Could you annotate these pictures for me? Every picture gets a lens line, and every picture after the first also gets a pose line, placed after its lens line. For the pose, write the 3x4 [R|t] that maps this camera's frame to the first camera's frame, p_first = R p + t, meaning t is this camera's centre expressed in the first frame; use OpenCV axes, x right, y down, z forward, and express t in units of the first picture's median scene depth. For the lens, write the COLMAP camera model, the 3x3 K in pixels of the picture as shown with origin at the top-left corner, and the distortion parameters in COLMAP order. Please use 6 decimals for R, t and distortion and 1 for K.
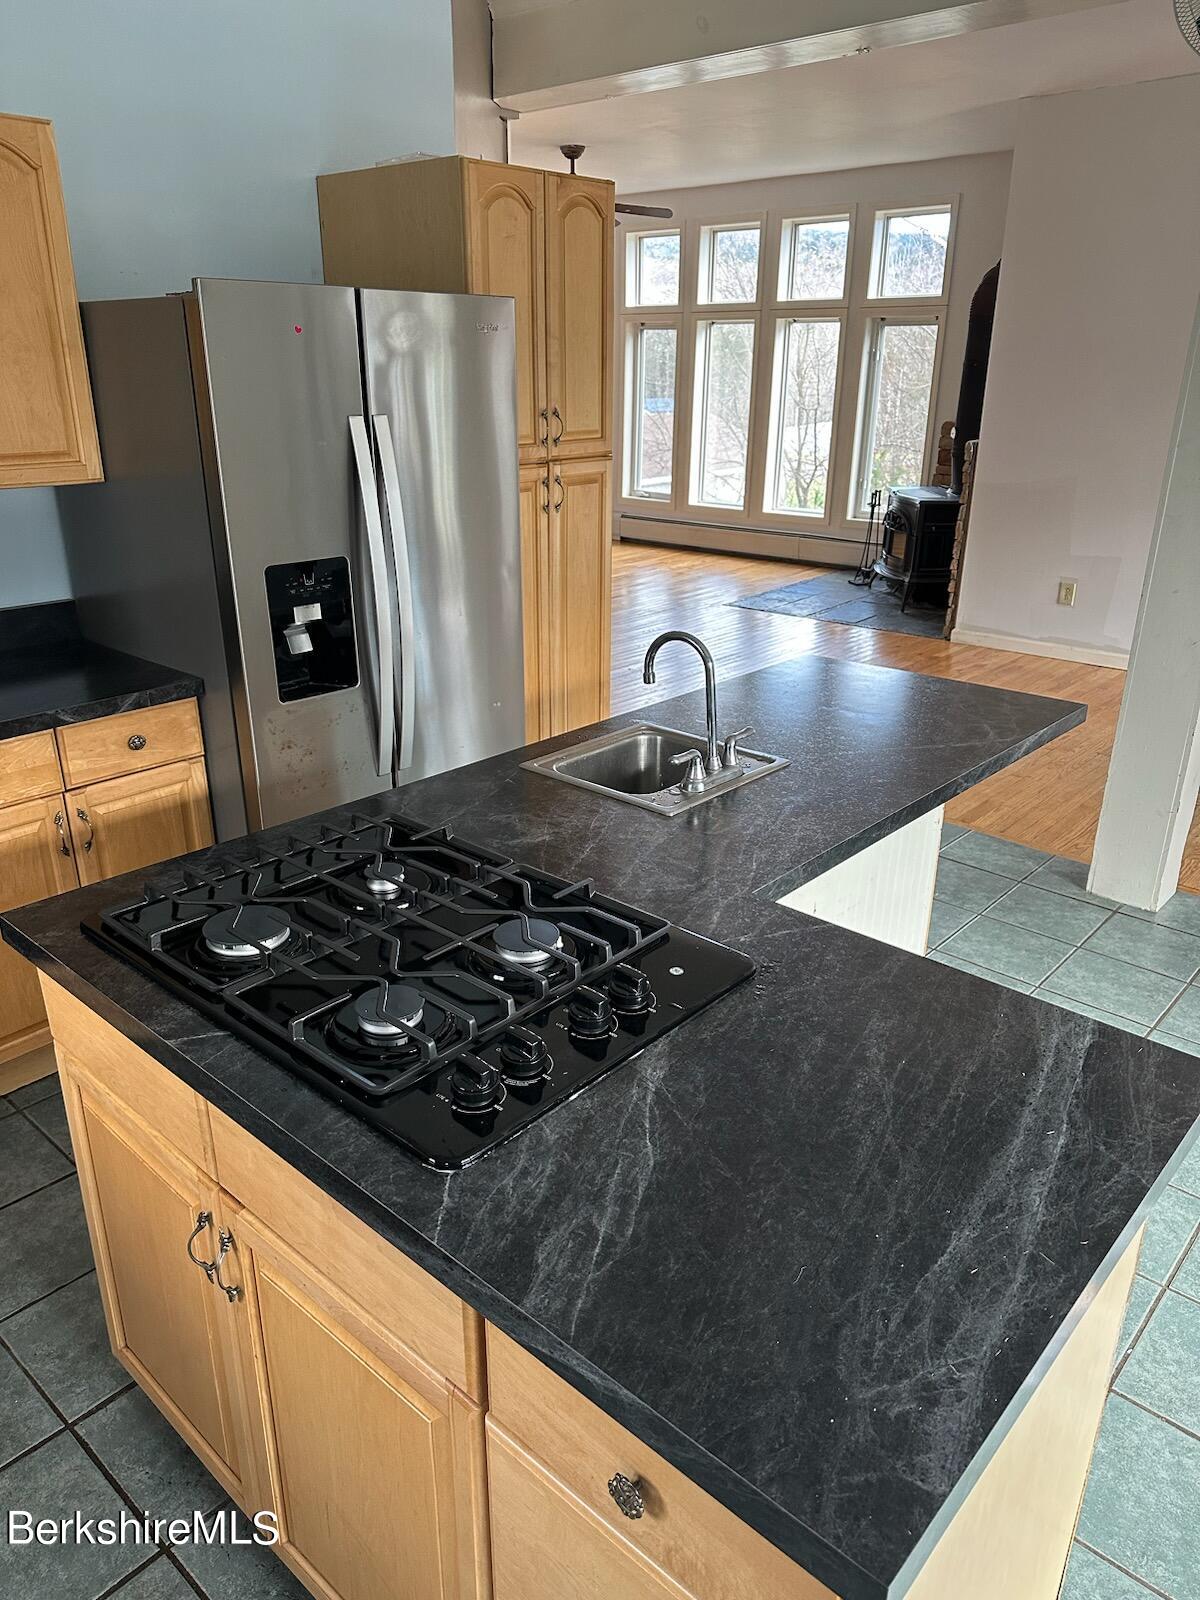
lens RADIAL K [[1116.7, 0, 598.4], [0, 1116.7, 802.2], [0, 0, 1]] dist [0.007799, -0.005570]
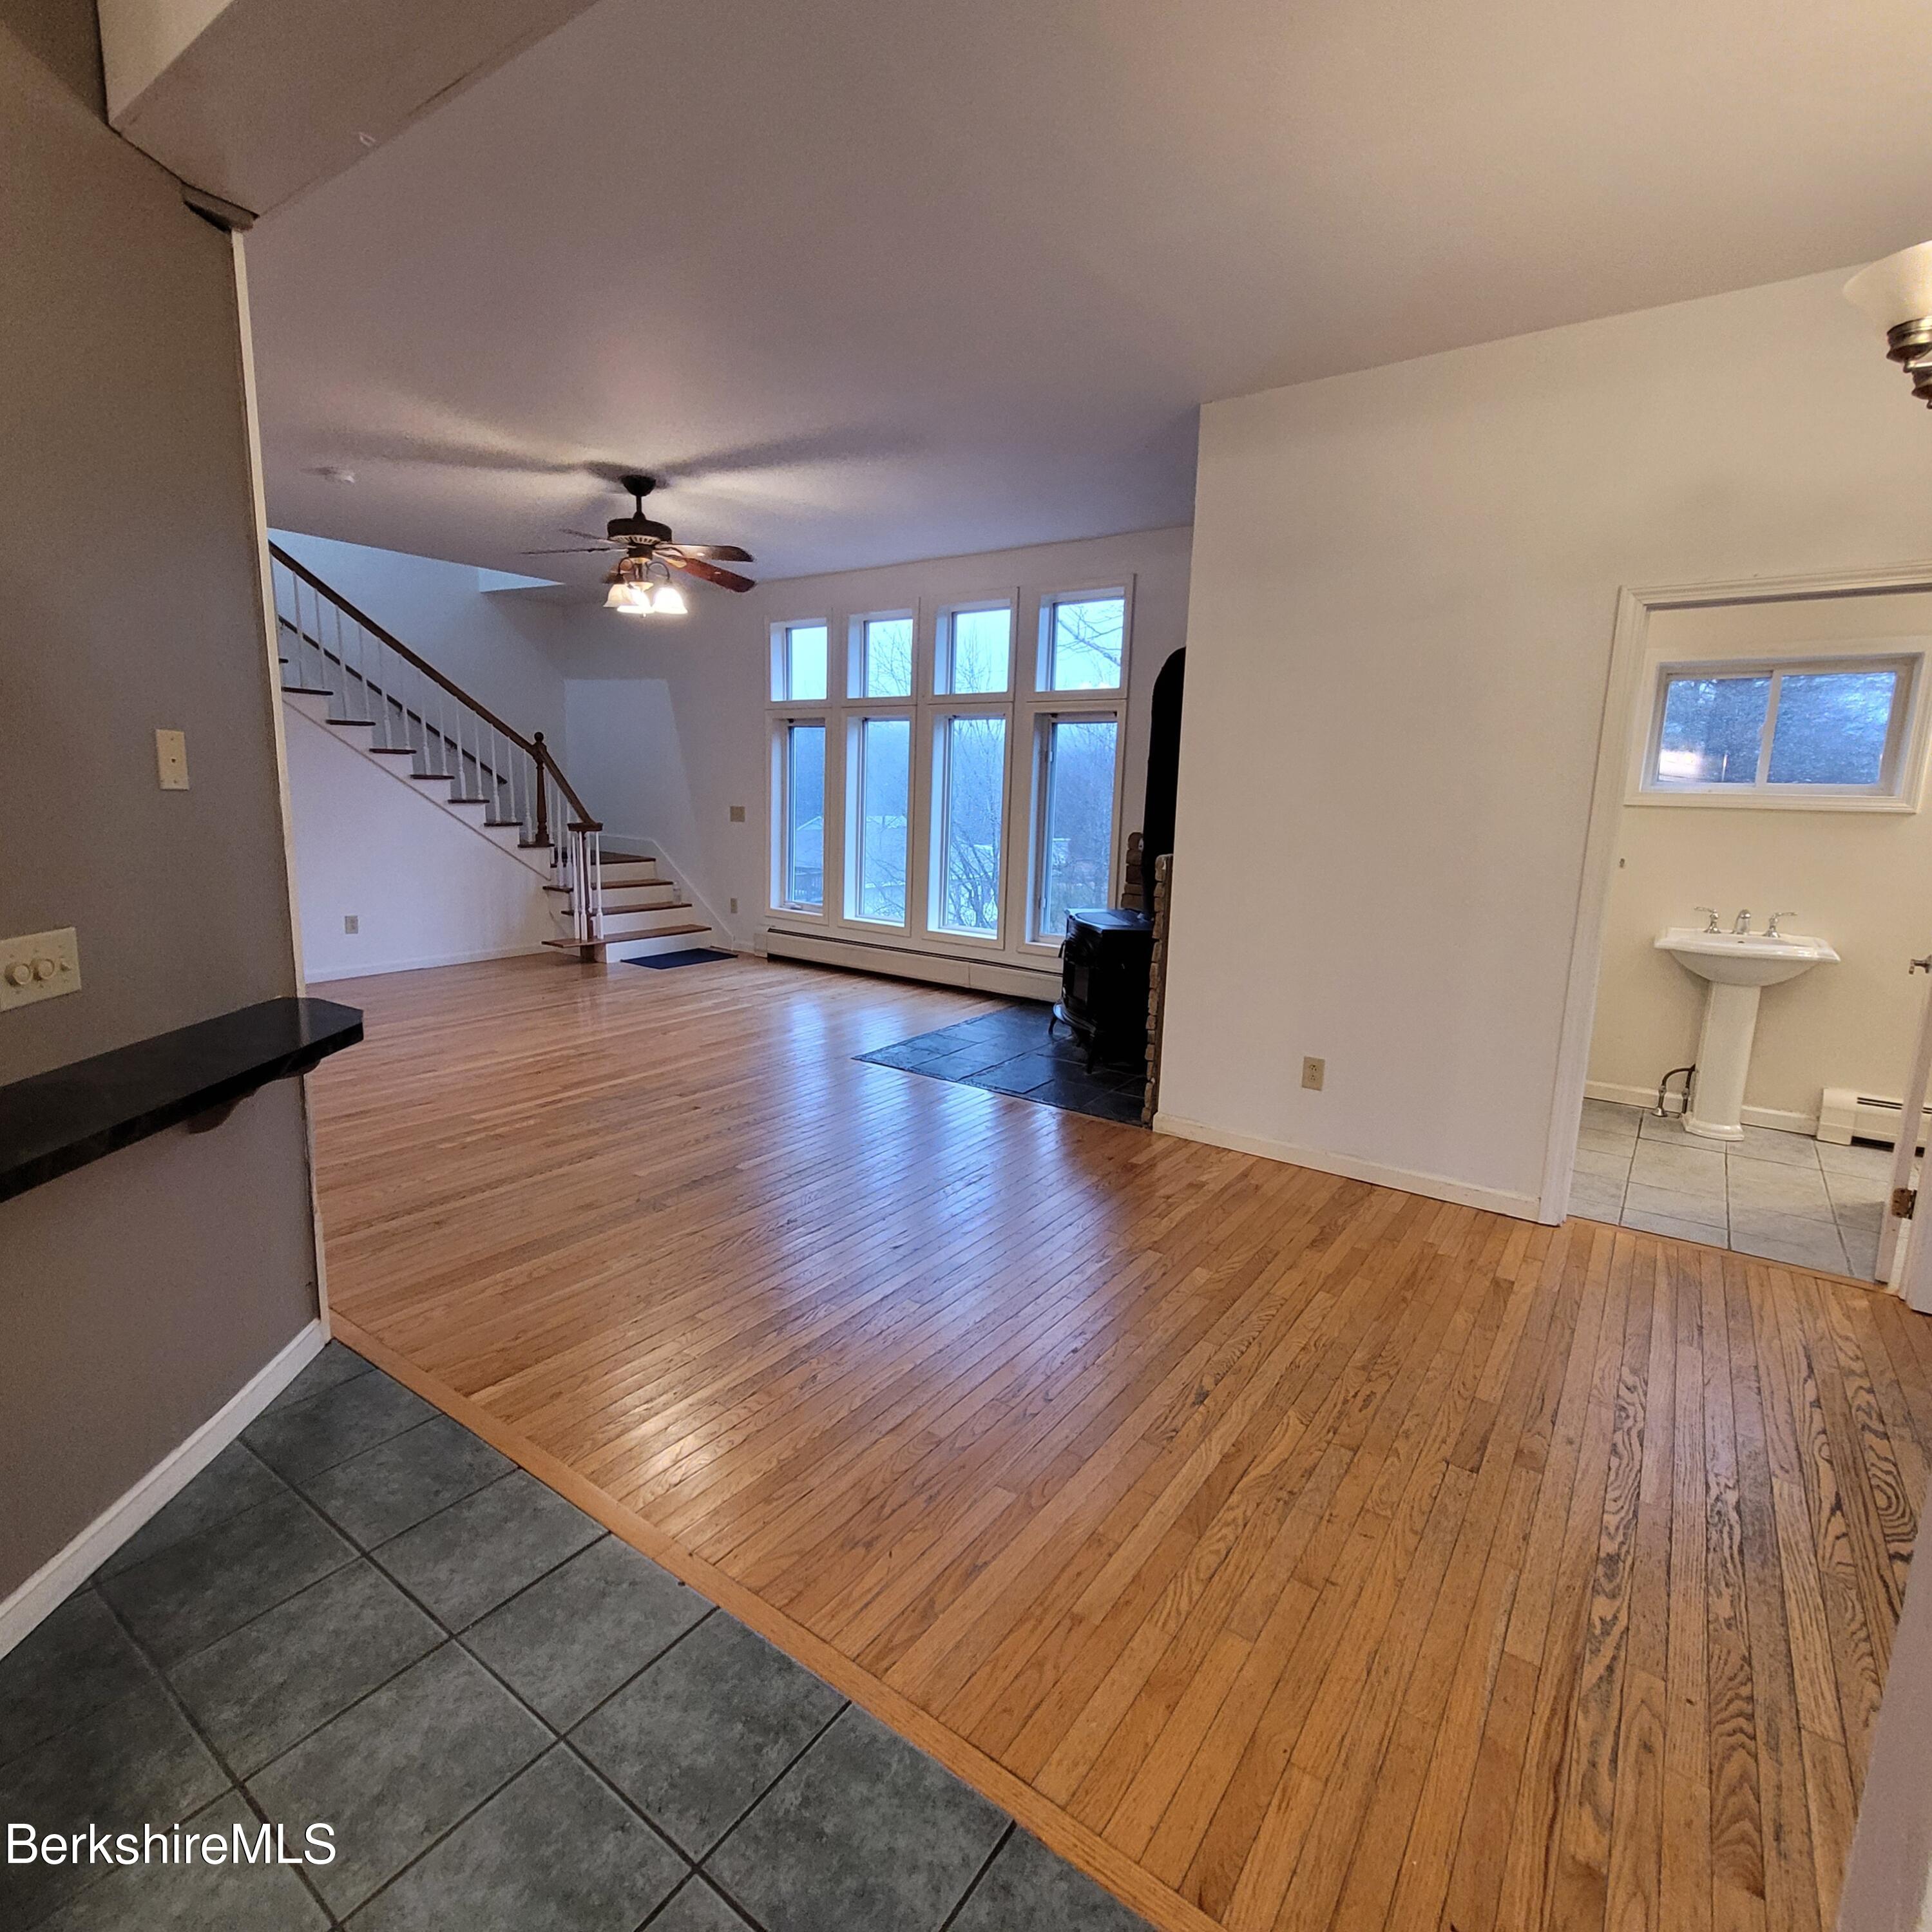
lens RADIAL K [[1003.8, 0, 964.9], [0, 1003.8, 960.5], [0, 0, 1]] dist [0.013989, -0.002693]
pose [[0.993573, 0.000862, 0.113190, 0.104163], [0.021444, 0.980428, -0.195706, -0.104981], [-0.111143, 0.196876, 0.974108, 0.310861]]
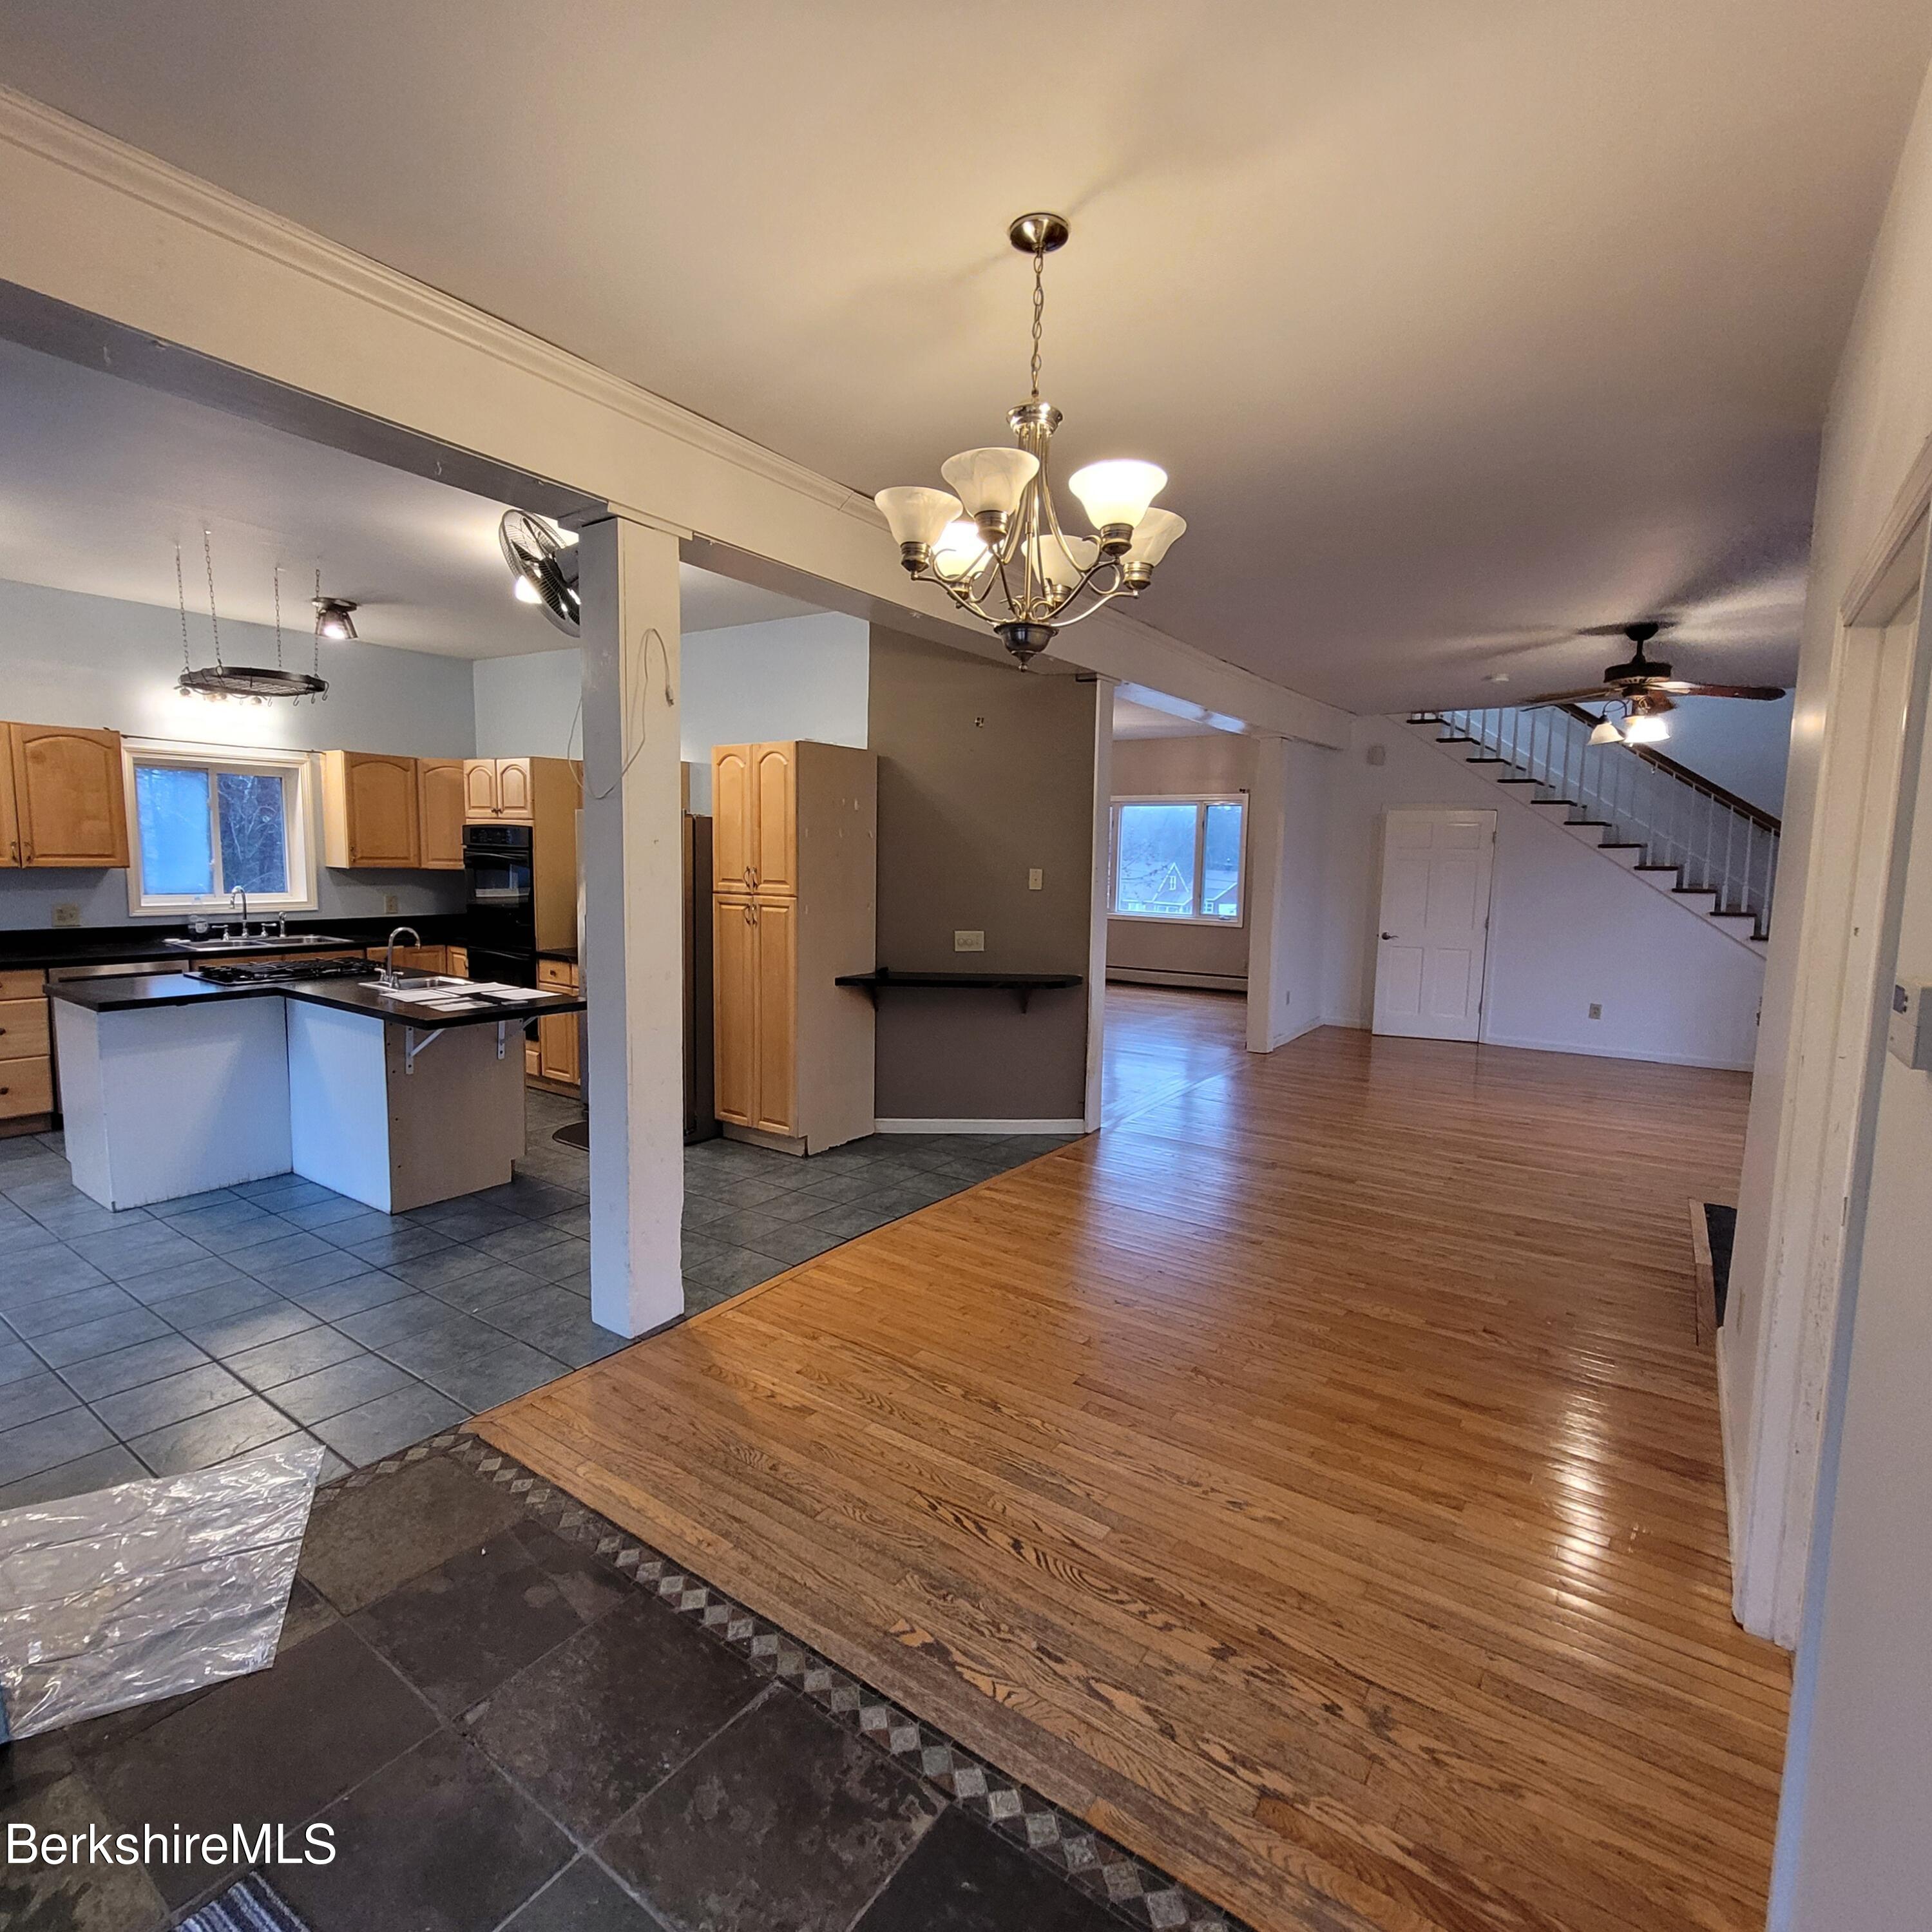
lens RADIAL K [[1003.8, 0, 966.7], [0, 1003.8, 962.9], [0, 0, 1]] dist [0.013989, -0.002693]
pose [[0.121232, 0.104475, -0.987111, 0.600585], [-0.379095, 0.923939, 0.051231, -0.166888], [0.917382, 0.367998, 0.151617, 0.430821]]
